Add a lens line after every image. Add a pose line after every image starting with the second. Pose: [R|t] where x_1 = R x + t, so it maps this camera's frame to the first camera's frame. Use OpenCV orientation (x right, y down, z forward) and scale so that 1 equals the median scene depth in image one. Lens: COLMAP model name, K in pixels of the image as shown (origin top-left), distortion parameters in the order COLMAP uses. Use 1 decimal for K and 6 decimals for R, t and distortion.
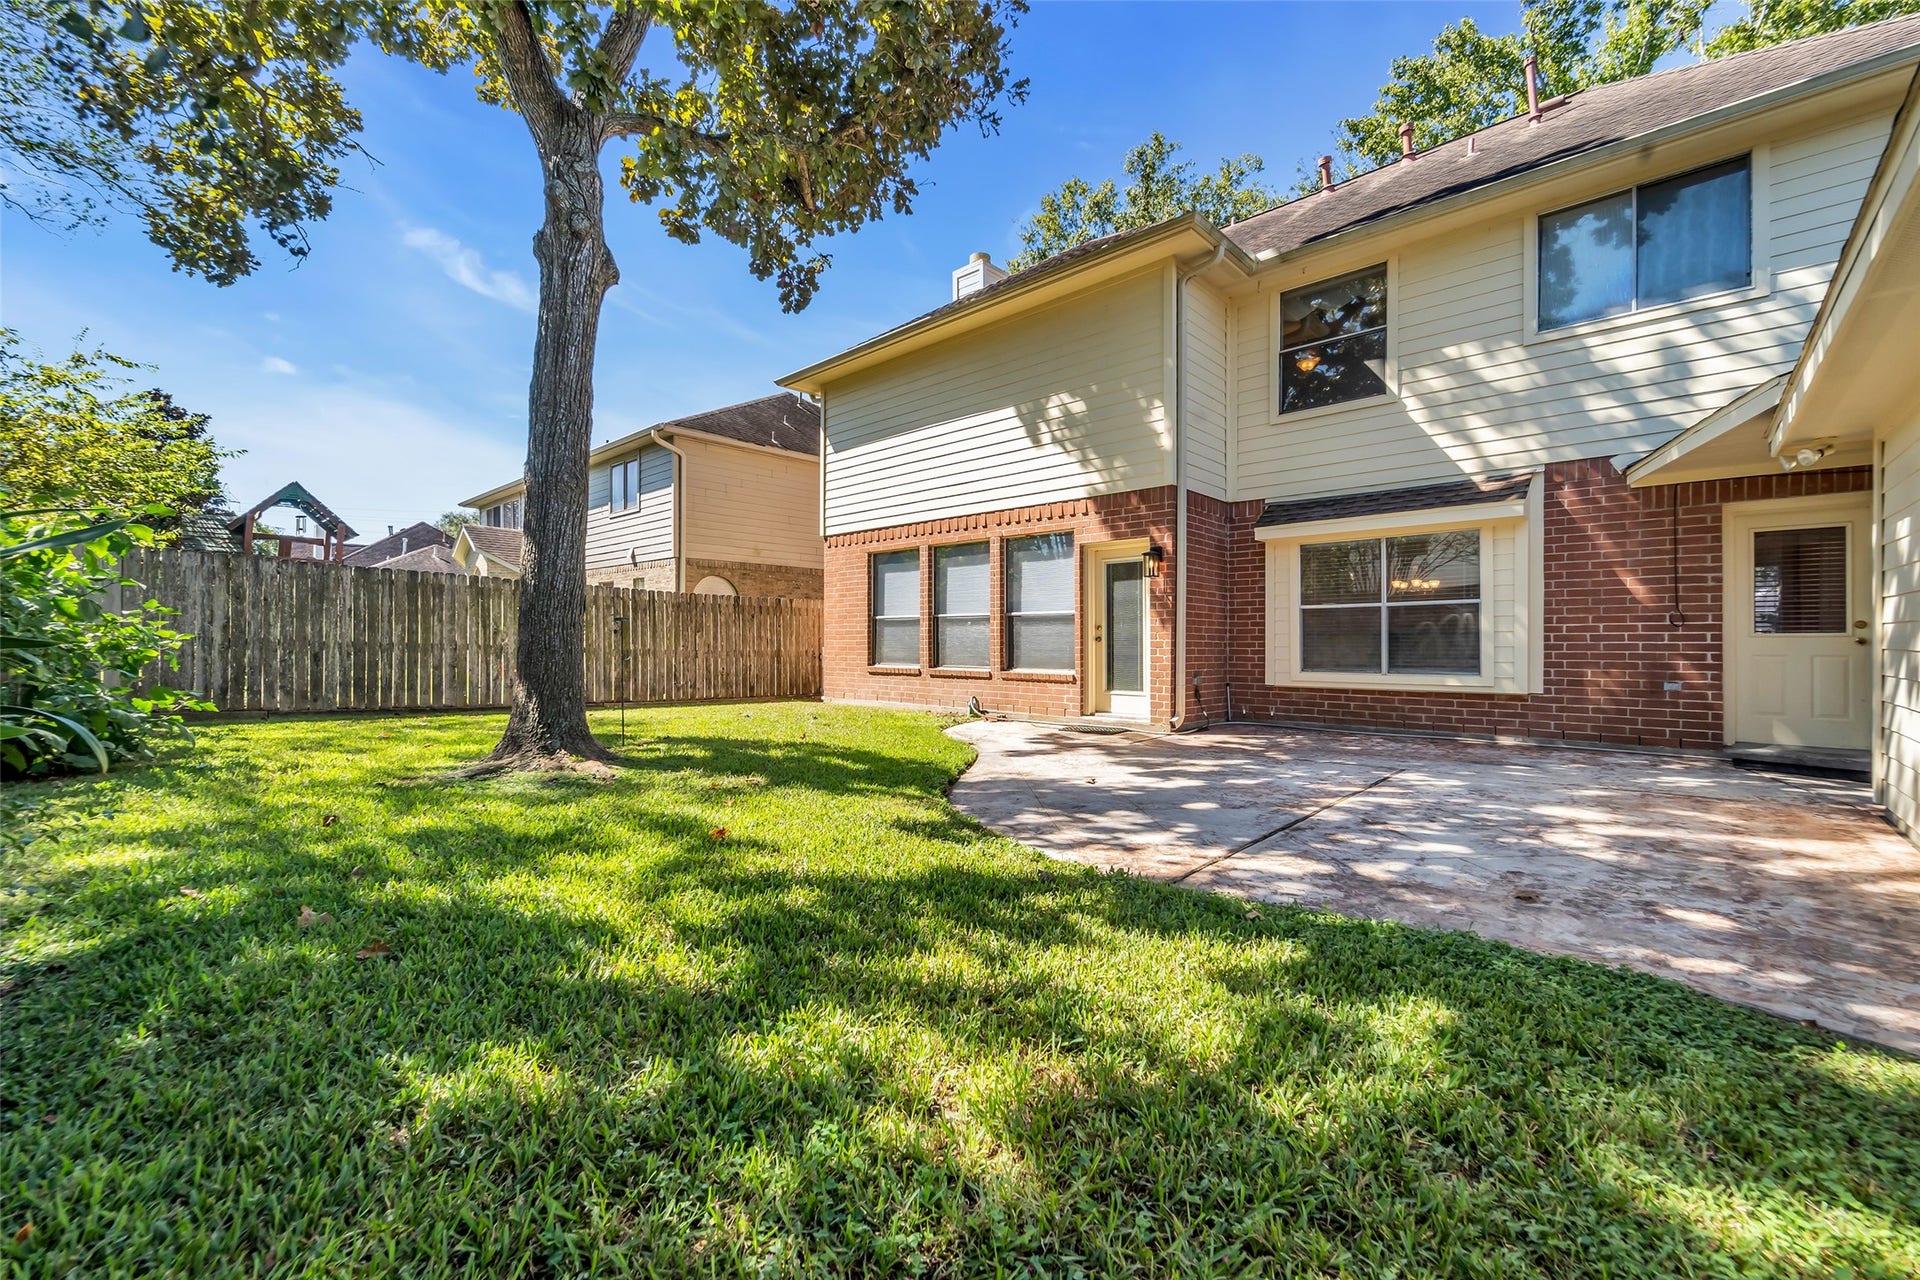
lens RADIAL K [[771.8, 0, 960.0], [0, 771.8, 640.0], [0, 0, 1]] dist [0.000524, -0.000284]
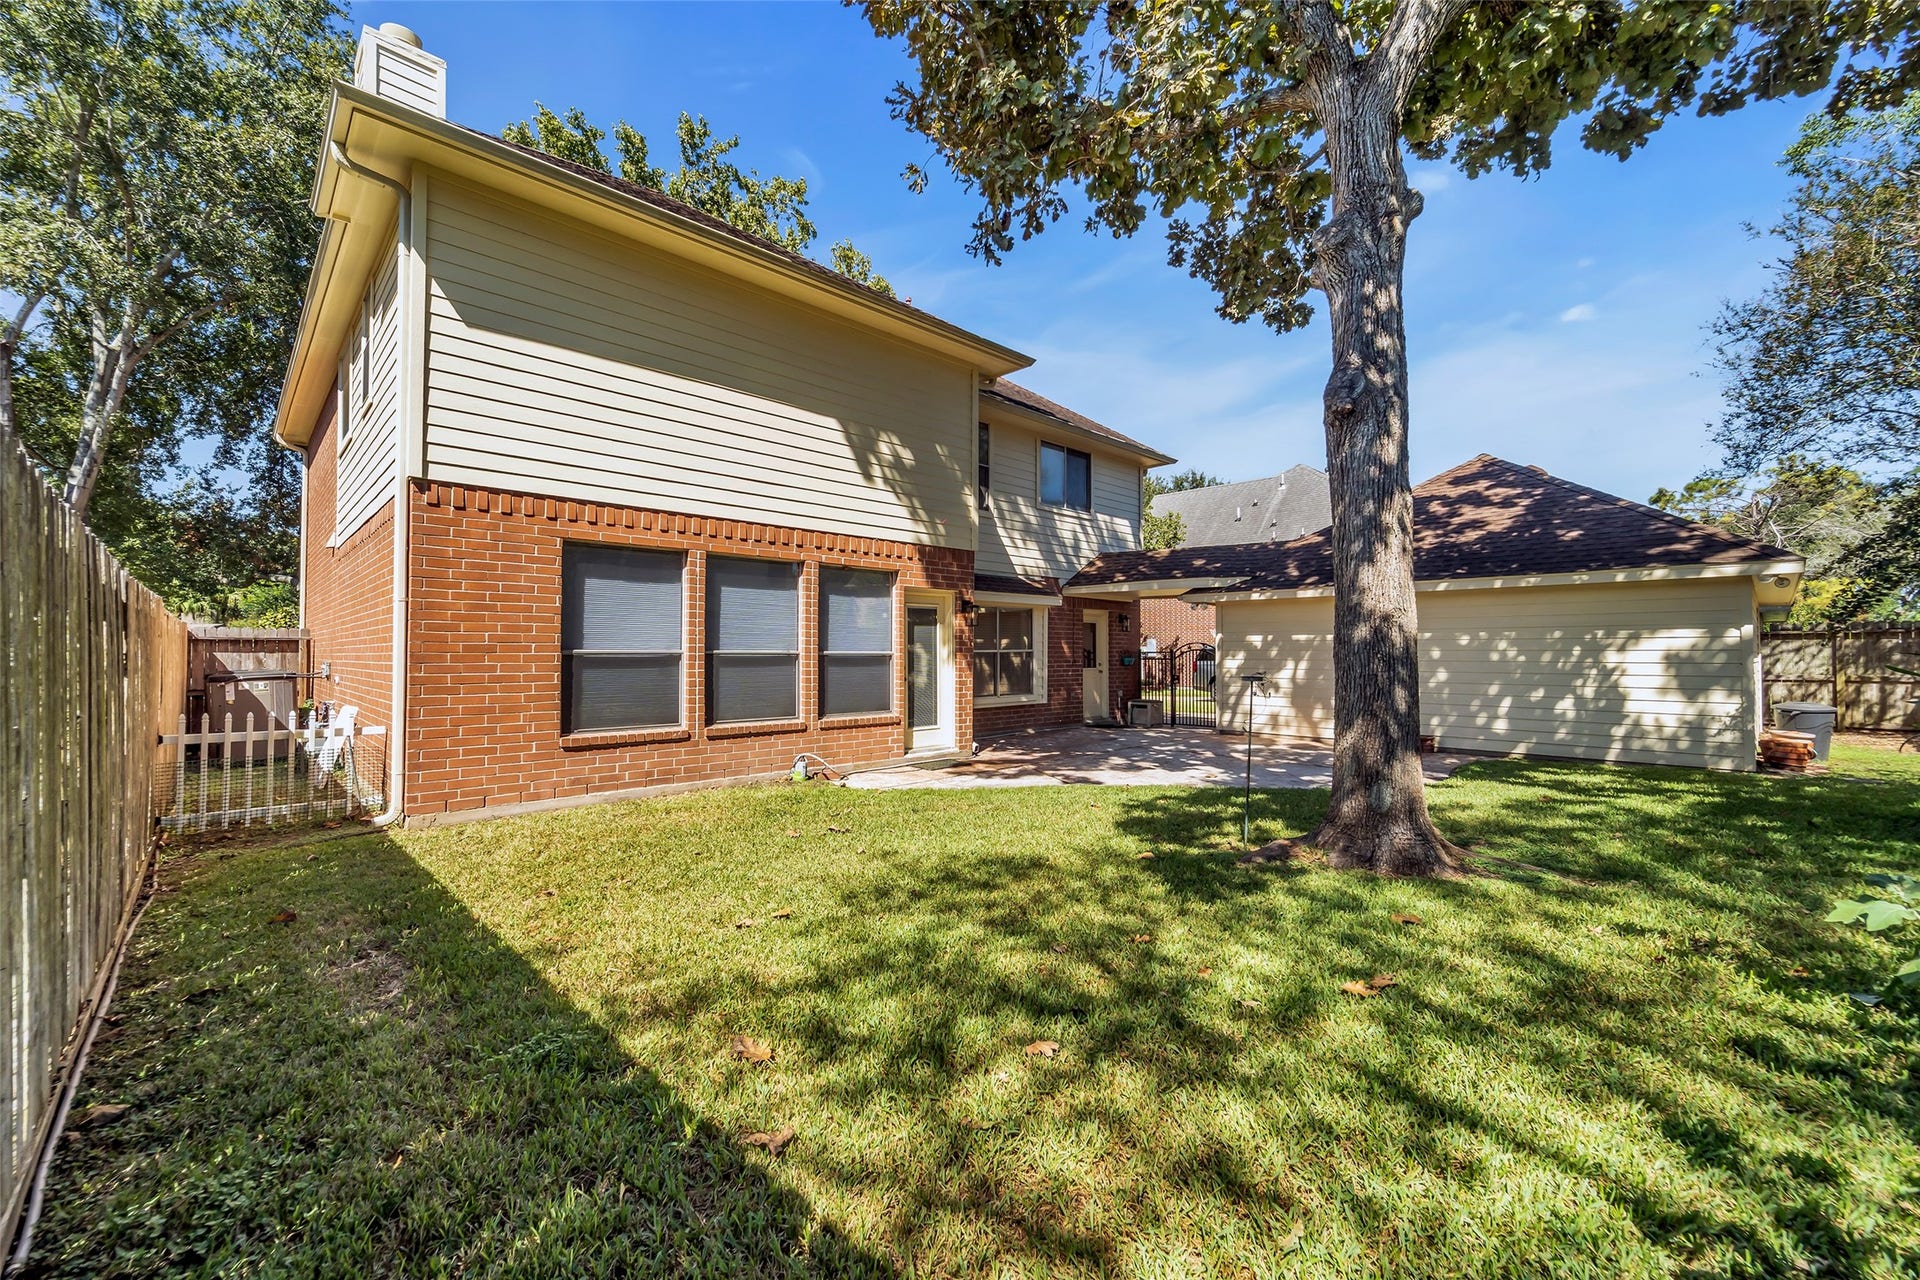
lens RADIAL K [[771.8, 0, 960.0], [0, 771.8, 640.0], [0, 0, 1]] dist [0.000524, -0.000284]
pose [[0.060545, 0.009672, 0.998119, -0.902822], [-0.011073, 0.999898, -0.009017, -0.047761], [-0.998104, -0.010507, 0.060646, 0.899247]]
